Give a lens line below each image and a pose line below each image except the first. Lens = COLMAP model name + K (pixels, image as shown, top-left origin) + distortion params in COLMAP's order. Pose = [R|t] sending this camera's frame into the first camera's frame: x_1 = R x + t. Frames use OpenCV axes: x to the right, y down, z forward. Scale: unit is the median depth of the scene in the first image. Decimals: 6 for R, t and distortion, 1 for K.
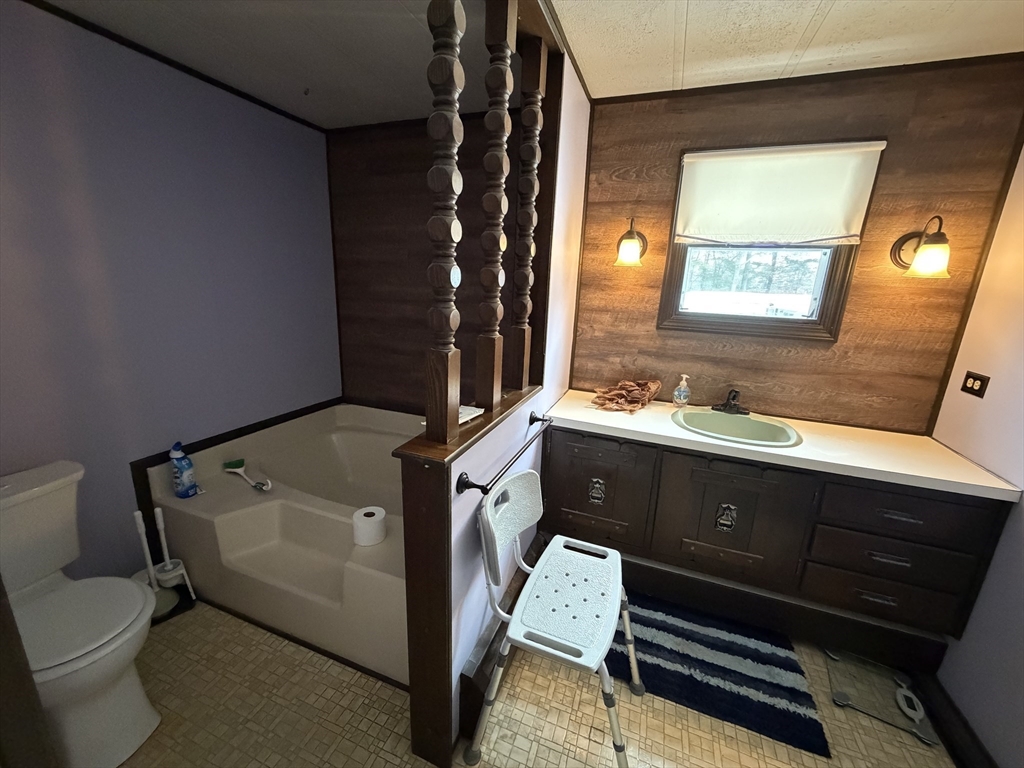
lens RADIAL K [[407.4, 0, 508.9], [0, 407.4, 382.8], [0, 0, 1]] dist [-0.000711, 0.000254]
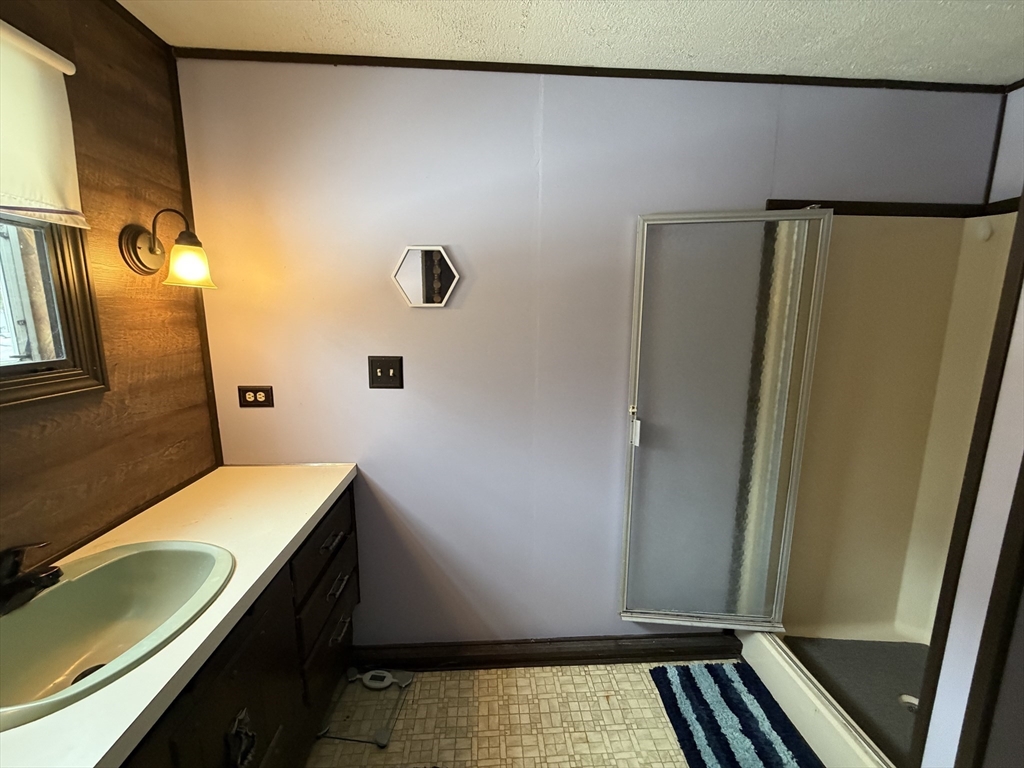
lens RADIAL K [[407.4, 0, 508.9], [0, 407.4, 382.8], [0, 0, 1]] dist [-0.000711, 0.000254]
pose [[-0.414304, -0.189890, 0.890109, 0.016741], [0.205211, 0.933319, 0.294625, -0.175606], [-0.886702, 0.304724, -0.347711, 0.717926]]
